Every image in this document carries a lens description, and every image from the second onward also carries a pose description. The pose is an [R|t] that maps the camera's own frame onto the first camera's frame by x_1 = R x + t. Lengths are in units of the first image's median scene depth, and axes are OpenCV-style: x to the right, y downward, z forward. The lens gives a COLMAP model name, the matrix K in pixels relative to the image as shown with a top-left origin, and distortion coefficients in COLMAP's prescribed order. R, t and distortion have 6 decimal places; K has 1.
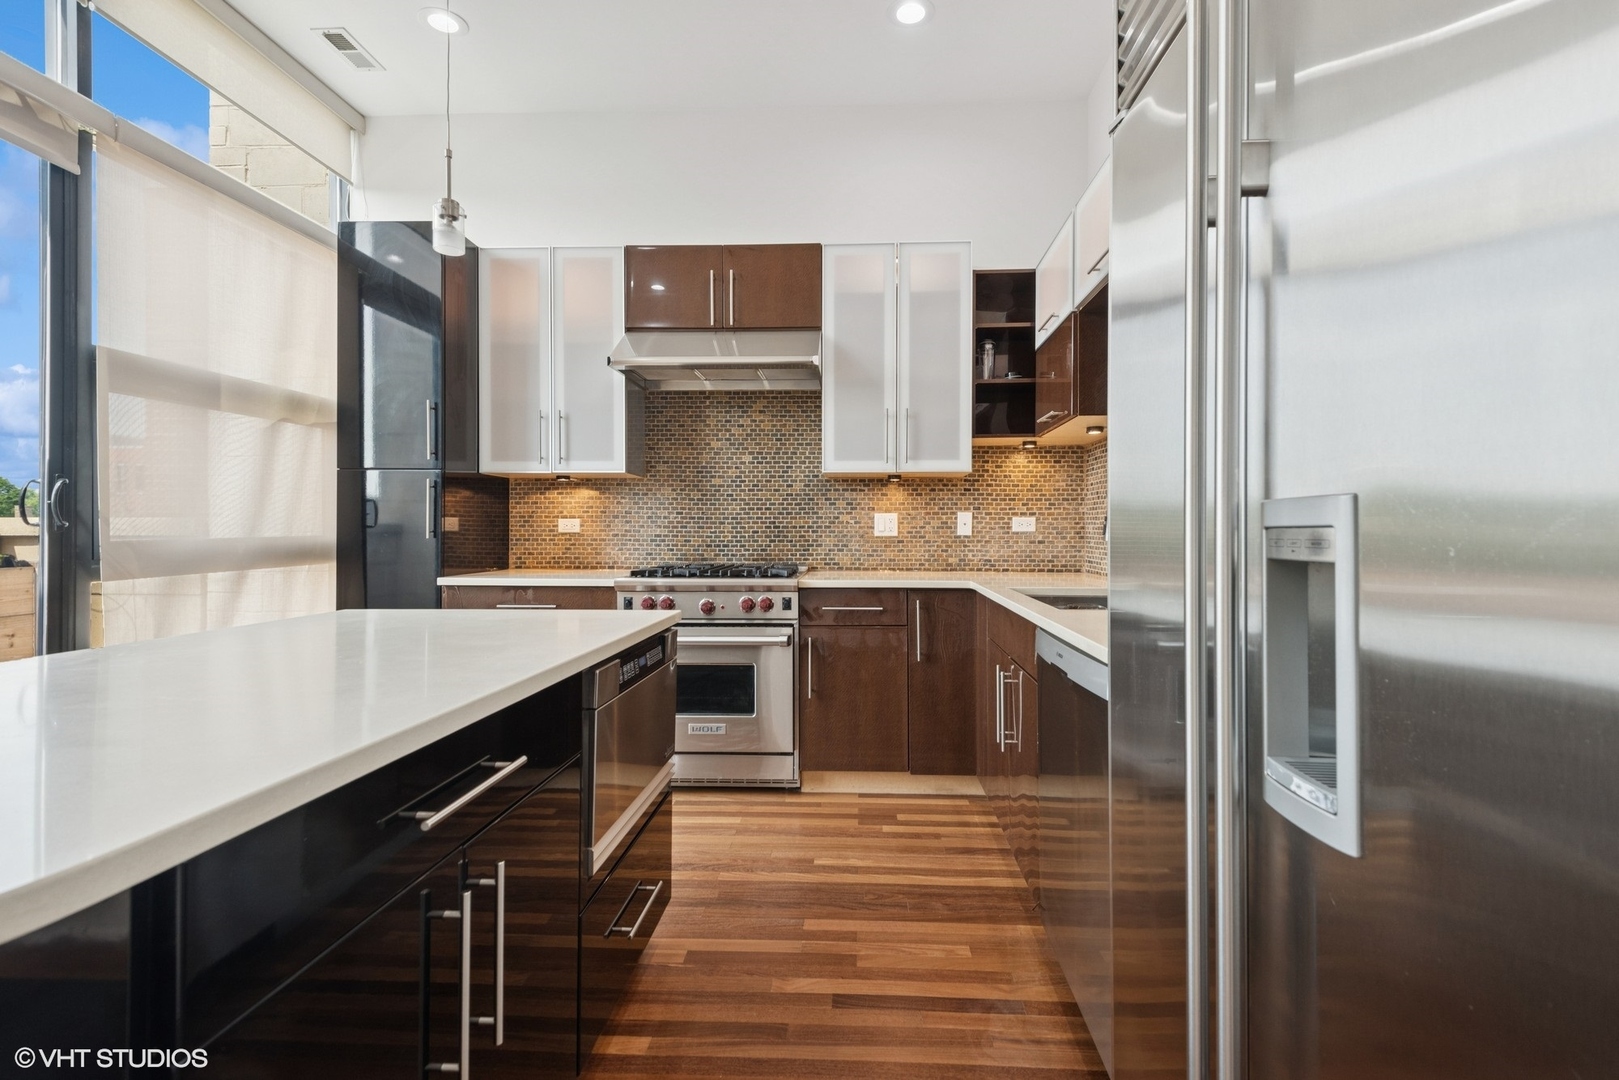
lens RADIAL K [[744.3, 0, 827.2], [0, 744.3, 533.6], [0, 0, 1]] dist [0.024005, -0.011657]
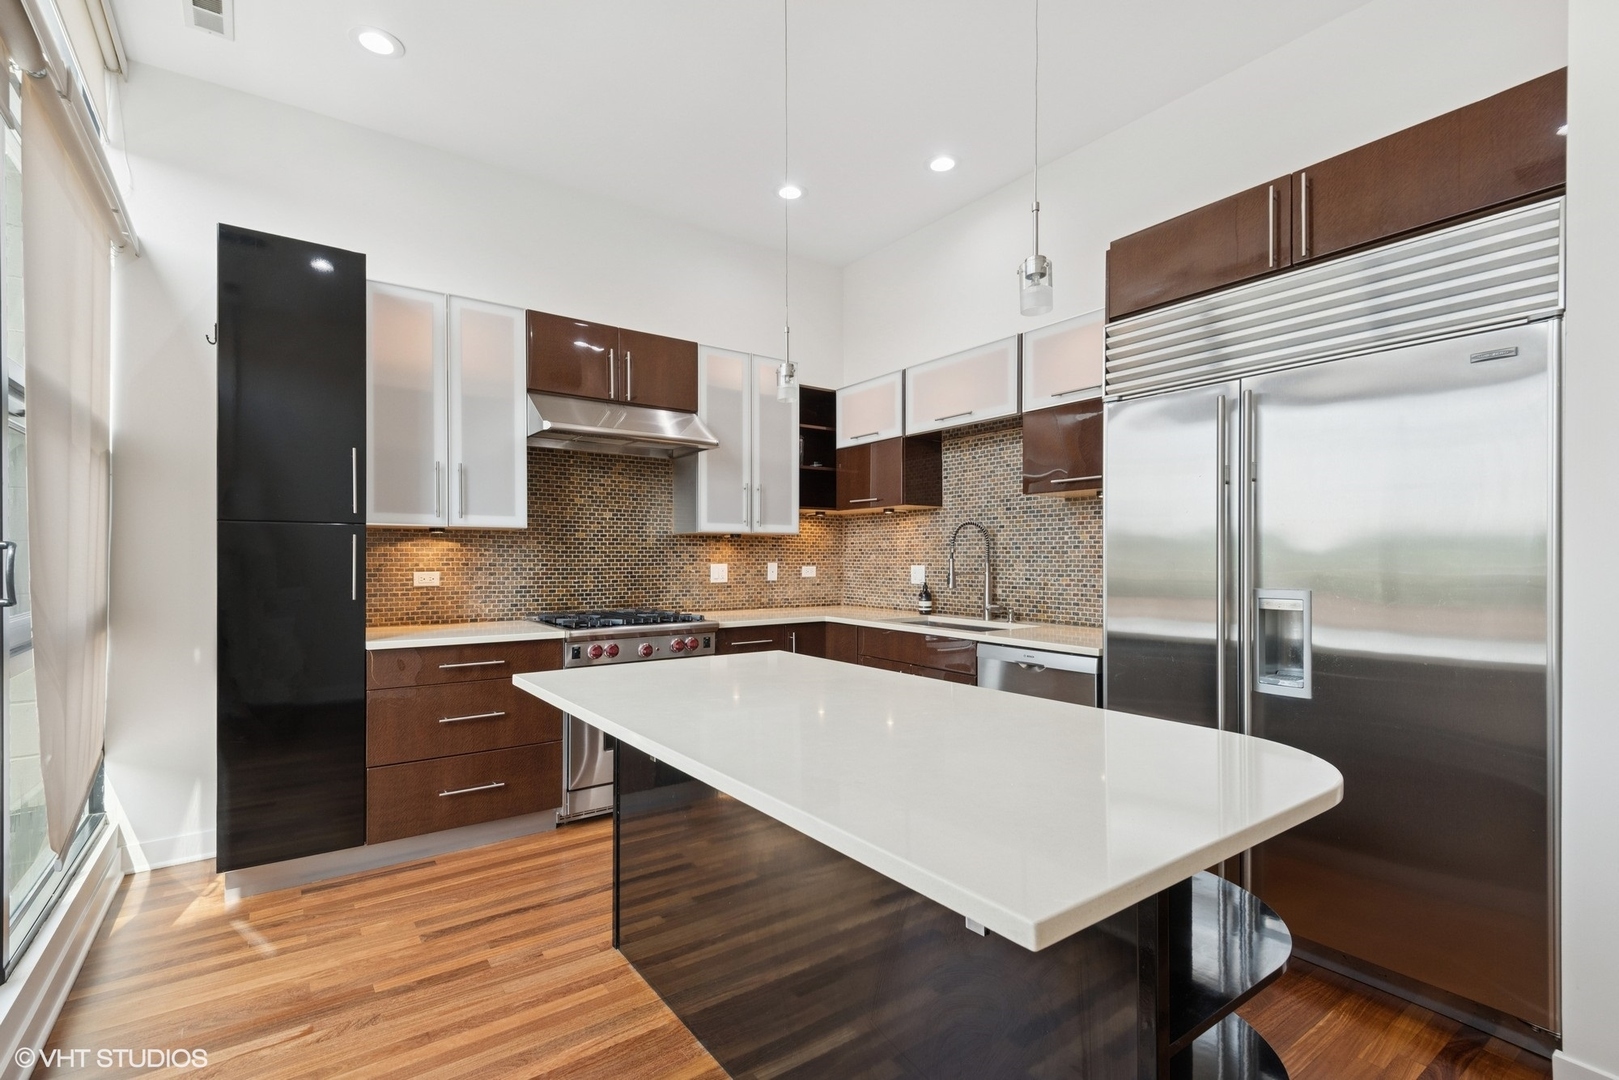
lens RADIAL K [[744.3, 0, 805.6], [0, 744.3, 555.6], [0, 0, 1]] dist [0.024005, -0.011657]
pose [[0.781754, -0.000258, 0.623587, -0.623184], [0.001380, 0.999998, -0.001316, -0.042639], [-0.623585, 0.001890, 0.781753, -0.051230]]
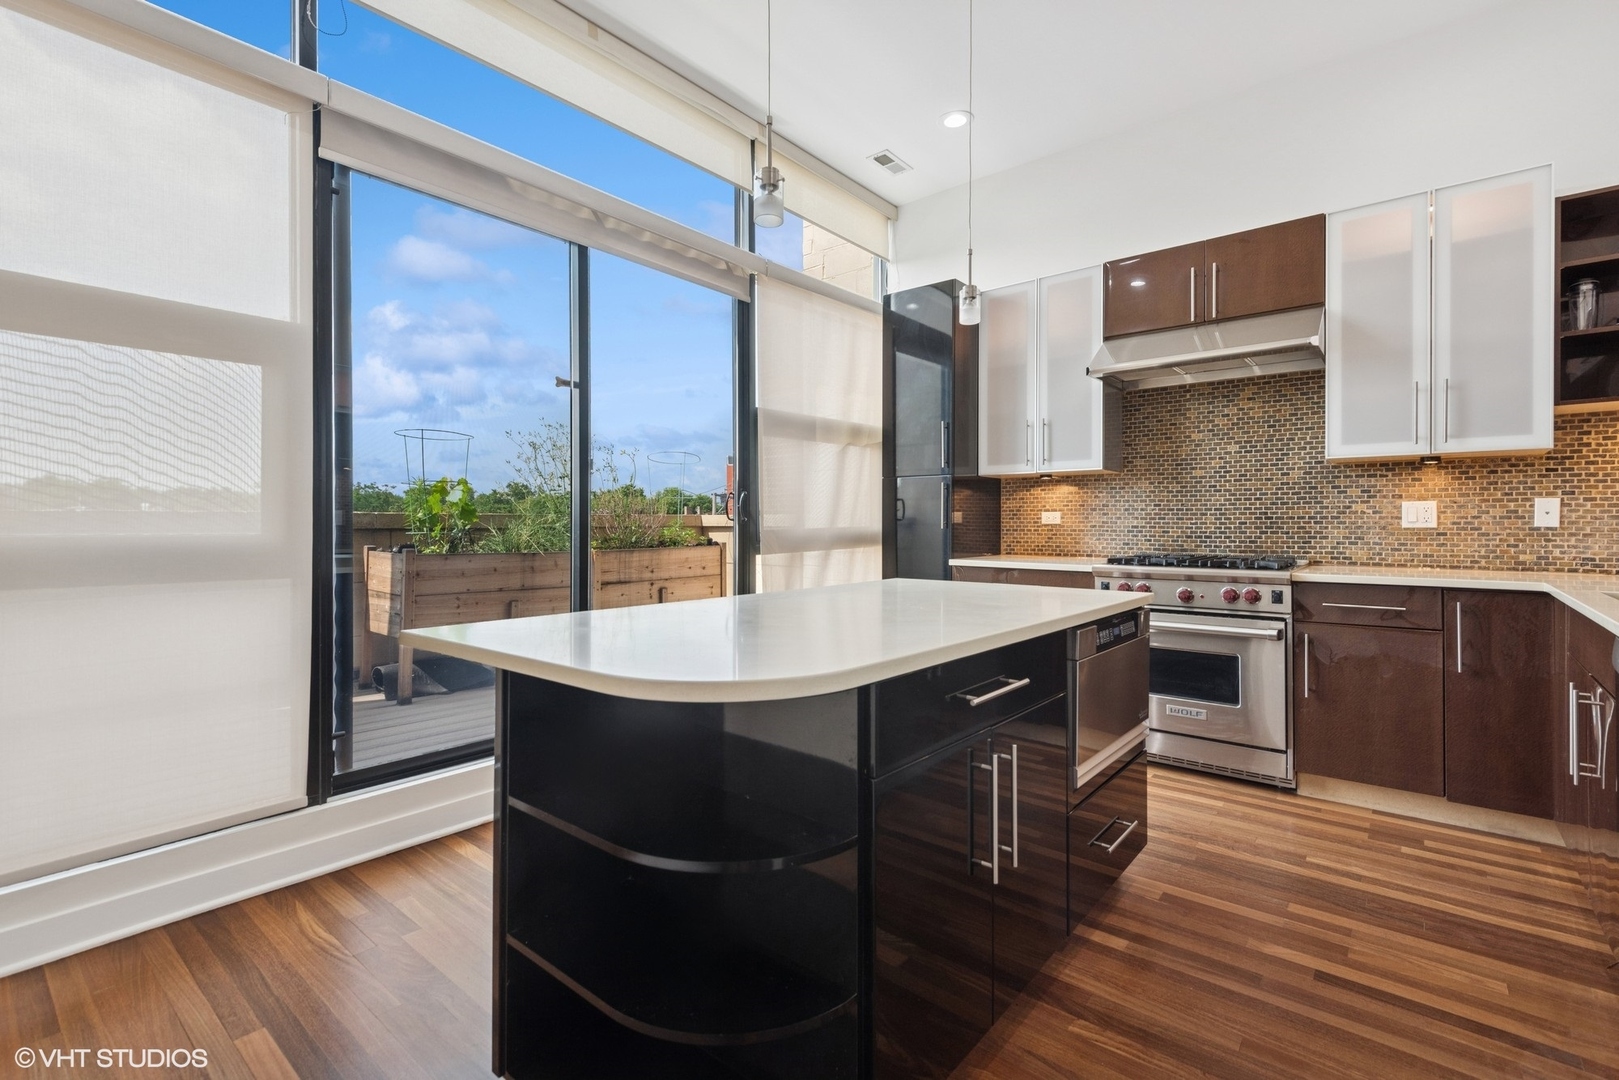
lens RADIAL K [[744.3, 0, 797.3], [0, 744.3, 522.4], [0, 0, 1]] dist [0.024005, -0.011657]
pose [[0.793403, -0.003194, -0.608688, 0.040935], [-0.000409, 0.999983, -0.005781, 0.002786], [0.608696, 0.004835, 0.793389, -0.144426]]
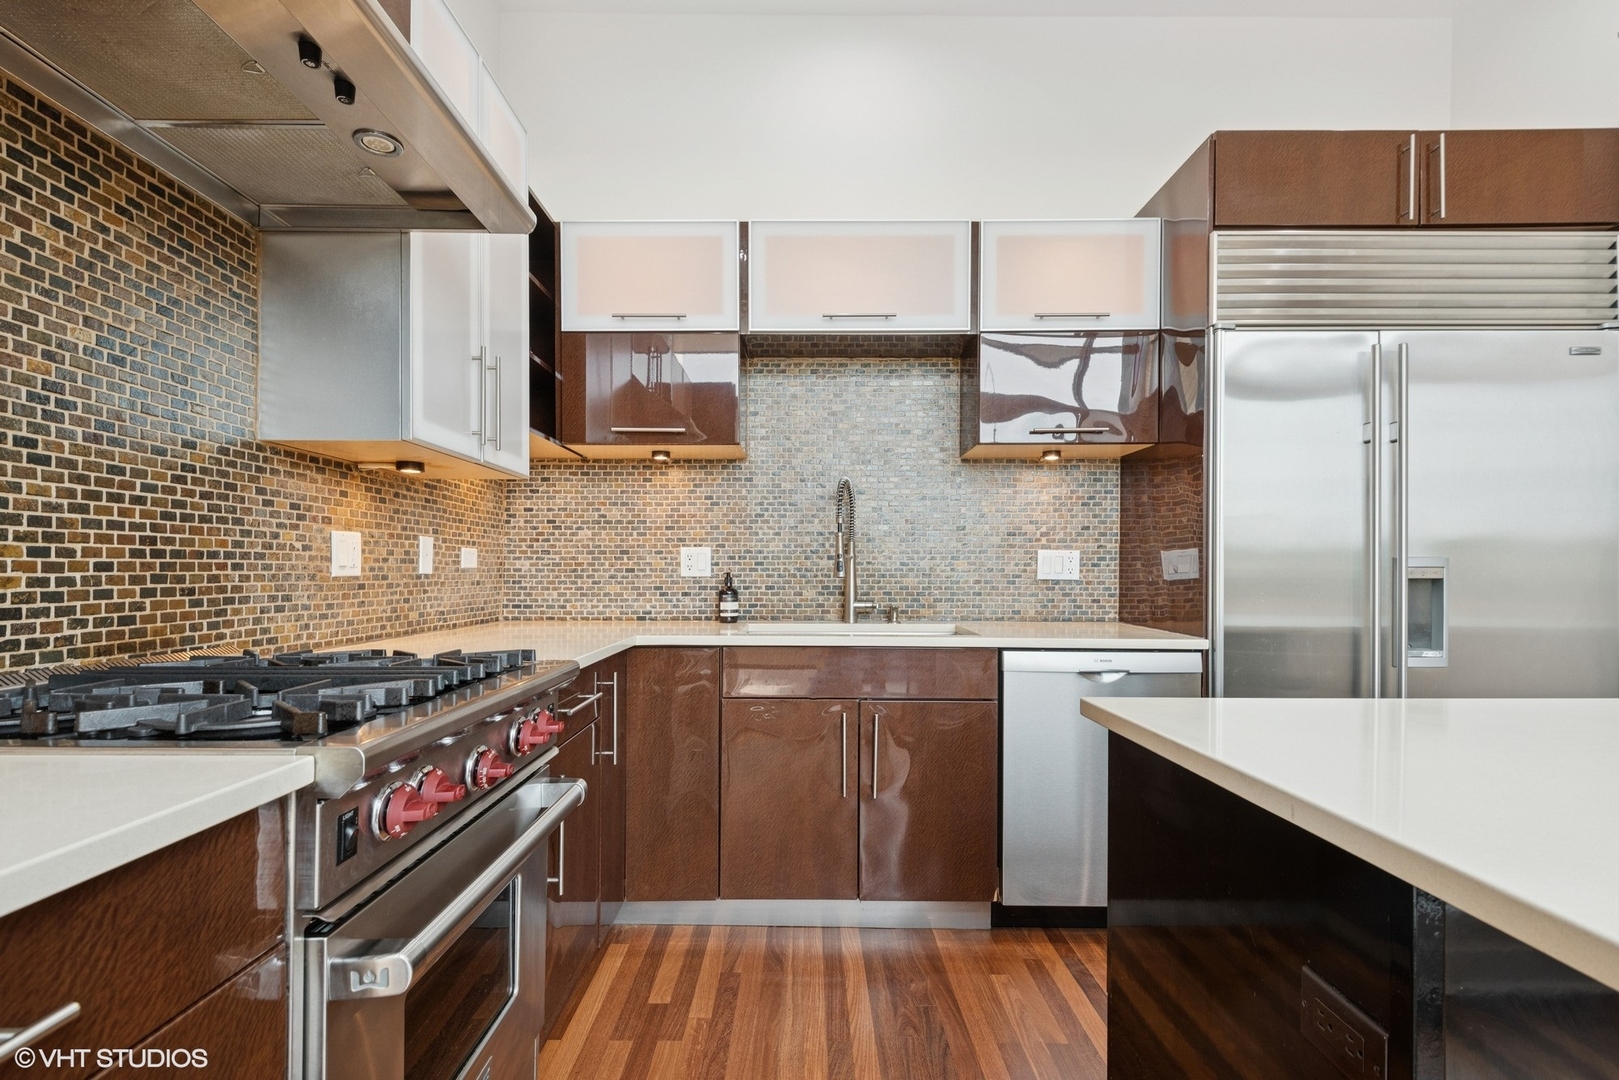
lens RADIAL K [[744.3, 0, 797.4], [0, 744.3, 575.5], [0, 0, 1]] dist [0.024005, -0.011657]
pose [[-0.062143, -0.006563, 0.998046, -0.488454], [-0.001098, 0.999978, 0.006507, -0.001059], [-0.998067, -0.000692, -0.062149, 0.787313]]
